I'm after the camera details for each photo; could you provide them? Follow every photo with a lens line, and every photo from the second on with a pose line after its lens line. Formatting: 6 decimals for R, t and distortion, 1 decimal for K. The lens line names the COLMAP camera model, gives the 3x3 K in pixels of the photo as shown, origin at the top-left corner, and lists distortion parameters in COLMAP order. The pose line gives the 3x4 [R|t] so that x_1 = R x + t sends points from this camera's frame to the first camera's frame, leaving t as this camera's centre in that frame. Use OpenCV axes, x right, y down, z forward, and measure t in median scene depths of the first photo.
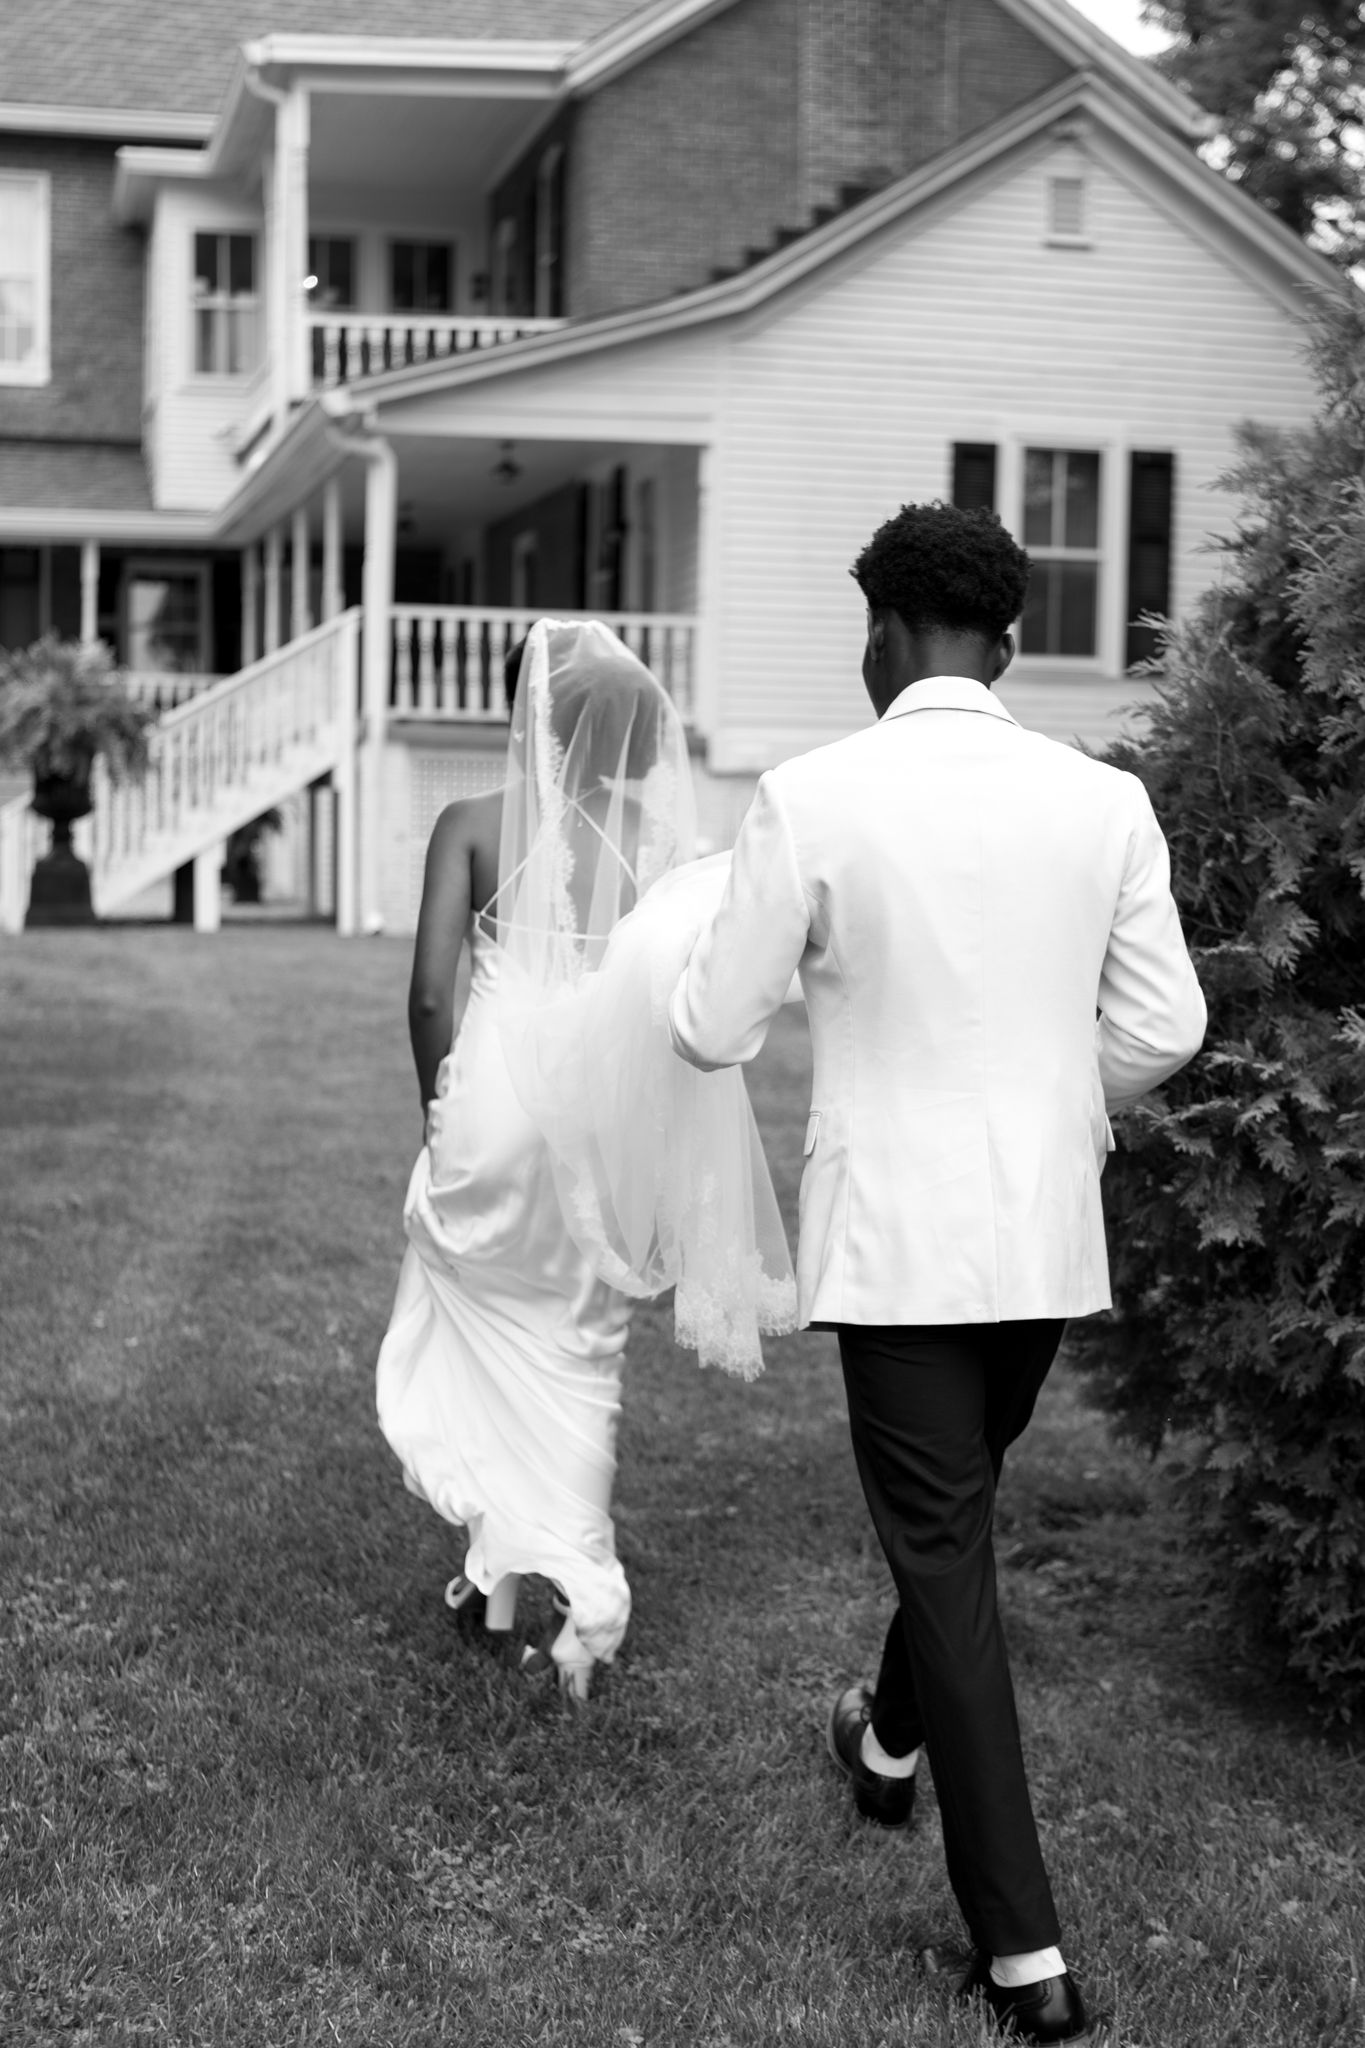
lens RADIAL K [[2903.7, 0, 690.1], [0, 2903.7, 993.9], [0, 0, 1]] dist [-0.012460, -0.064473]
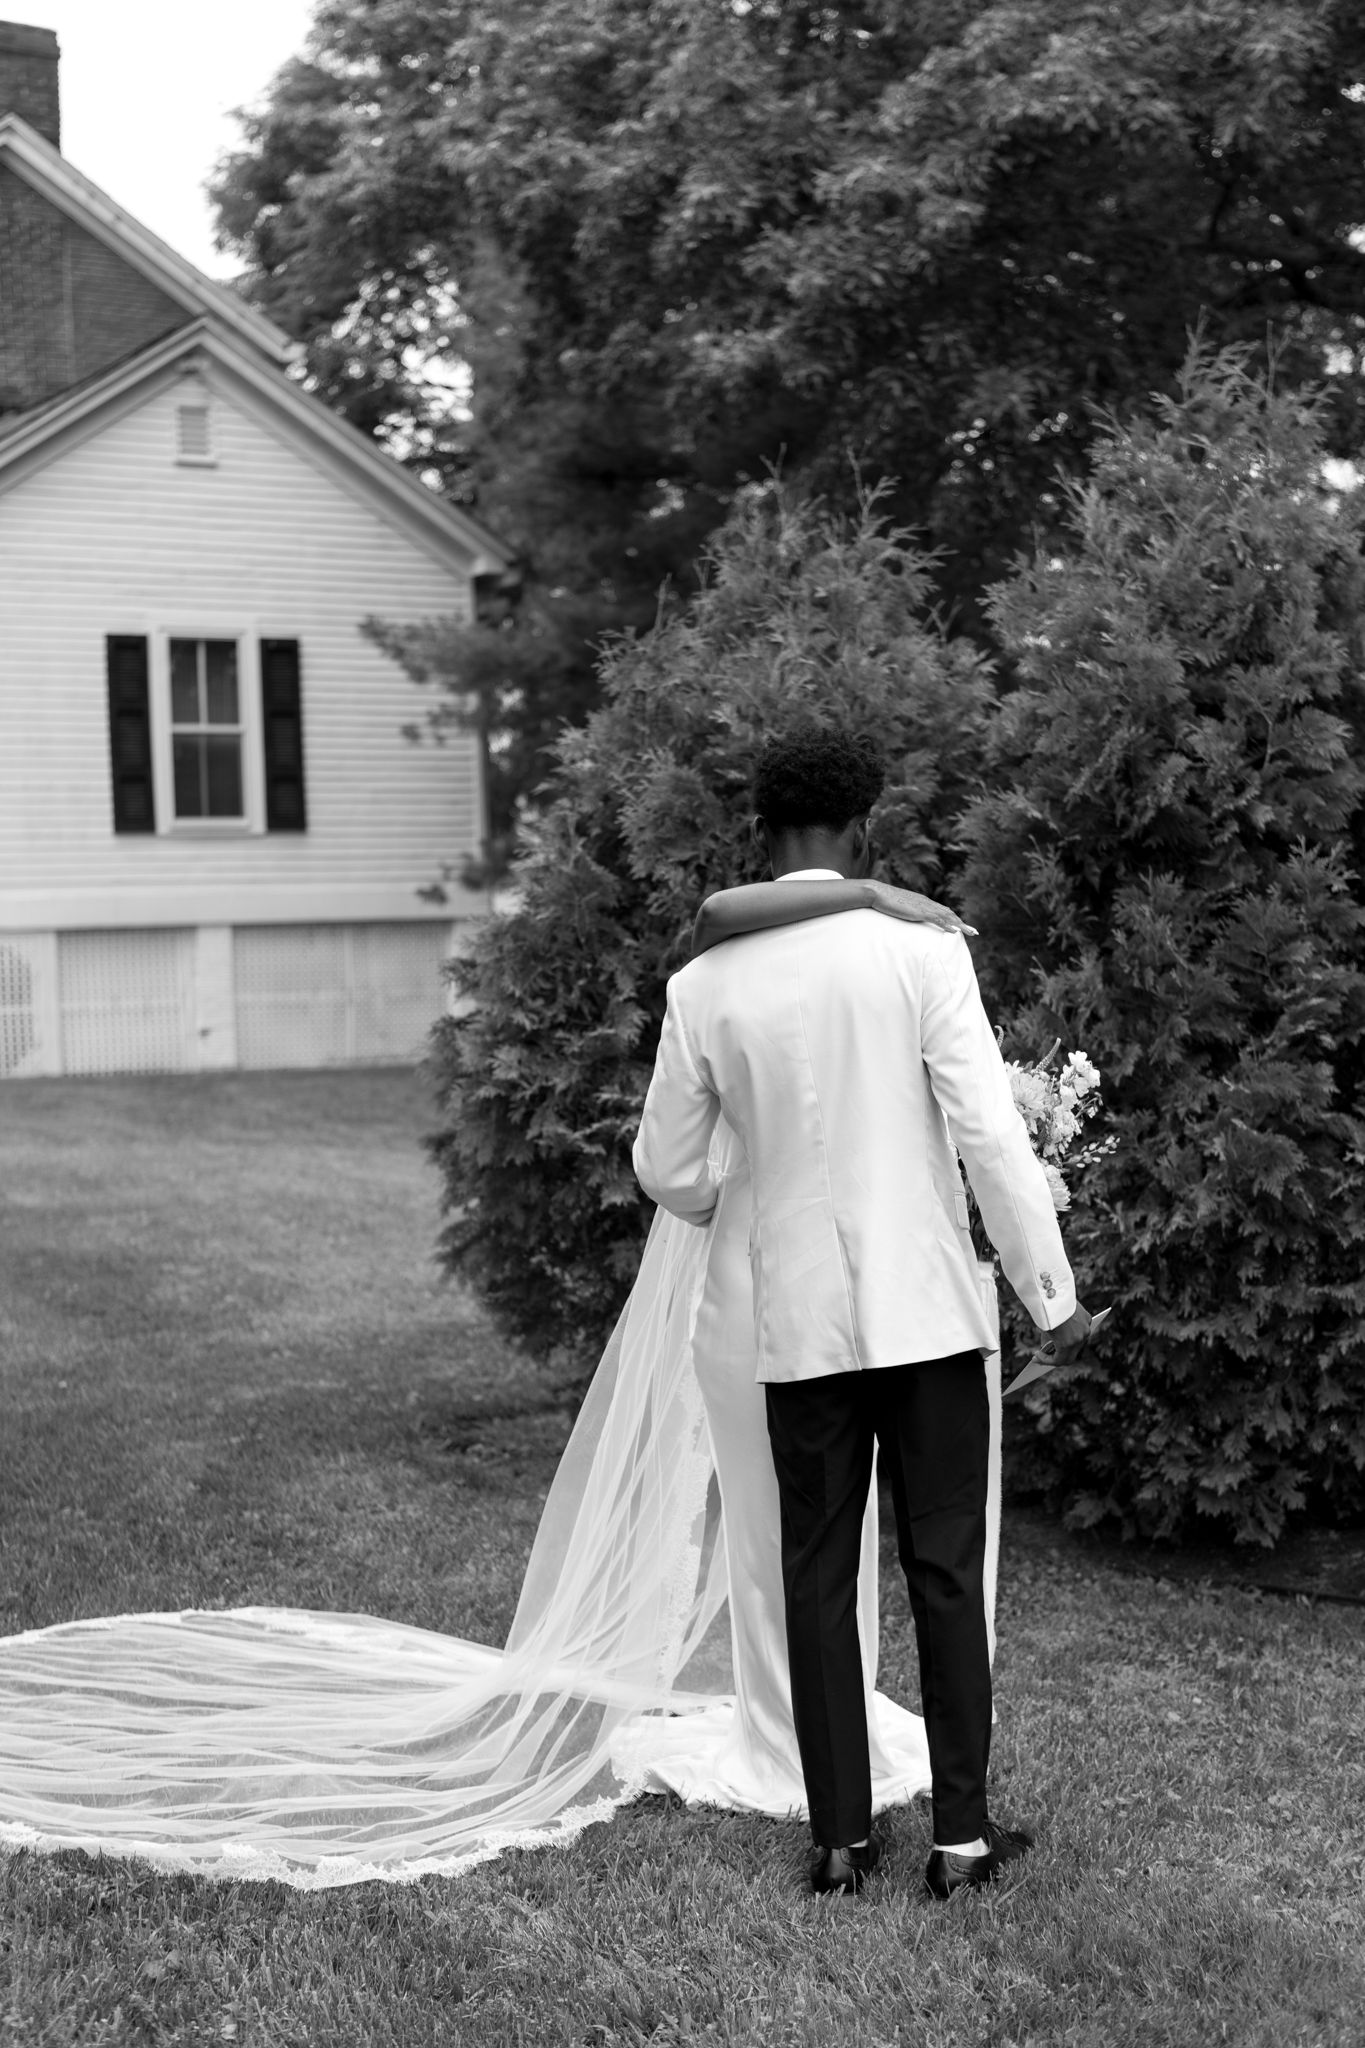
lens RADIAL K [[2796.2, 0, 685.0], [0, 2796.2, 994.3], [0, 0, 1]] dist [-0.012407, -0.039472]
pose [[0.945157, -0.058737, 0.321291, -0.055882], [0.072980, 0.996805, -0.032458, 0.003653], [-0.318358, 0.054126, 0.946424, -0.107071]]
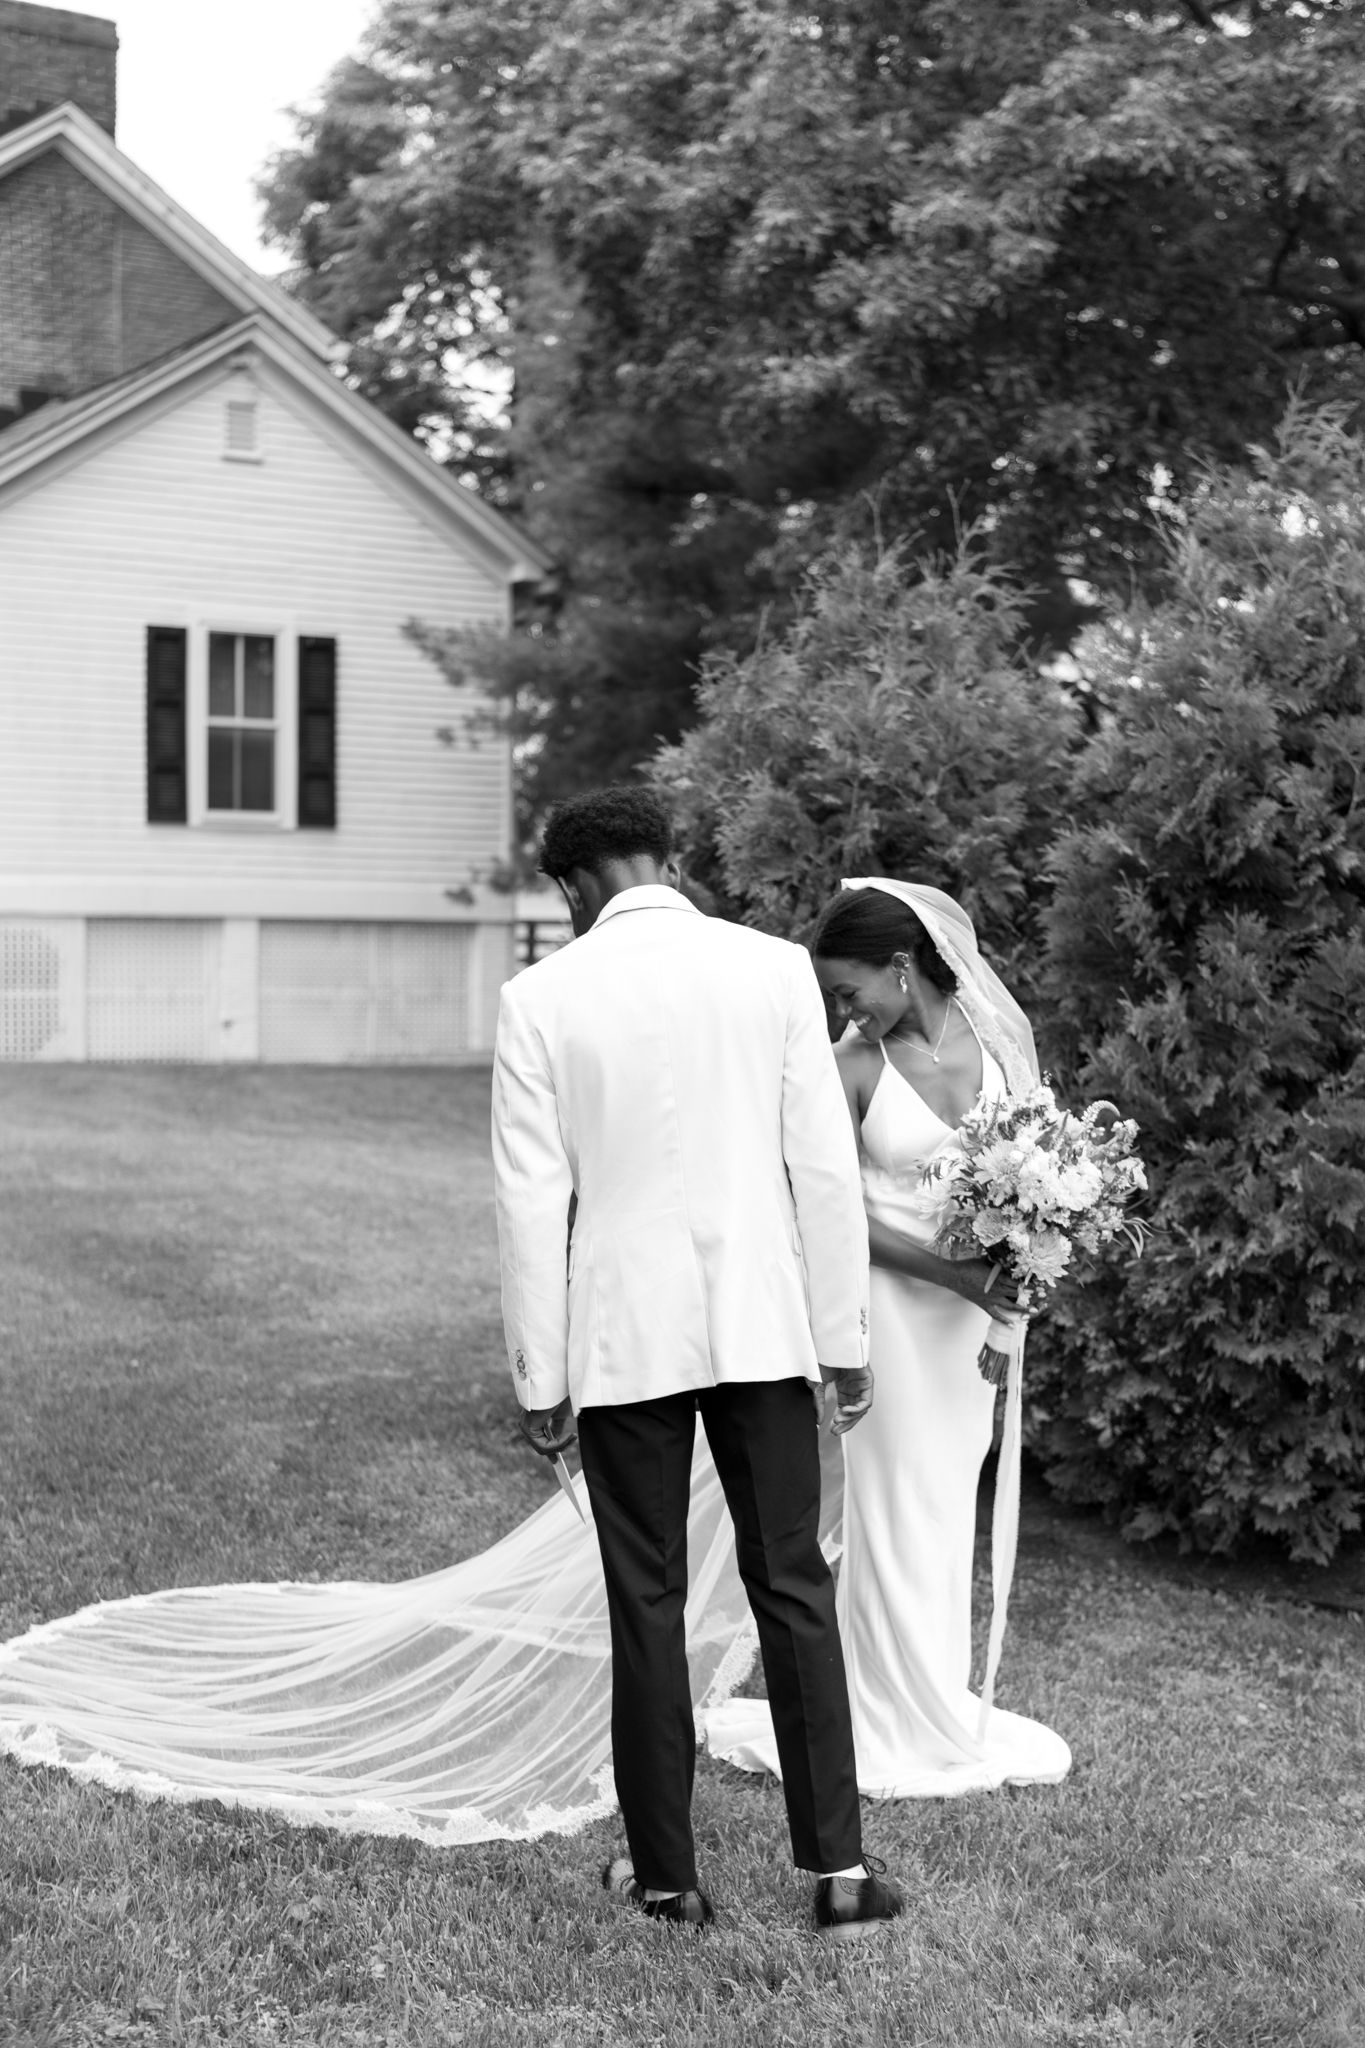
lens RADIAL K [[2800.6, 0, 682.5], [0, 2800.6, 1024.0], [0, 0, 1]] dist [-0.016425, -0.026252]
pose [[0.946196, -0.021944, 0.322850, -0.070040], [0.031827, 0.999172, -0.025365, 0.003032], [-0.322026, 0.034275, 0.946110, -0.113857]]
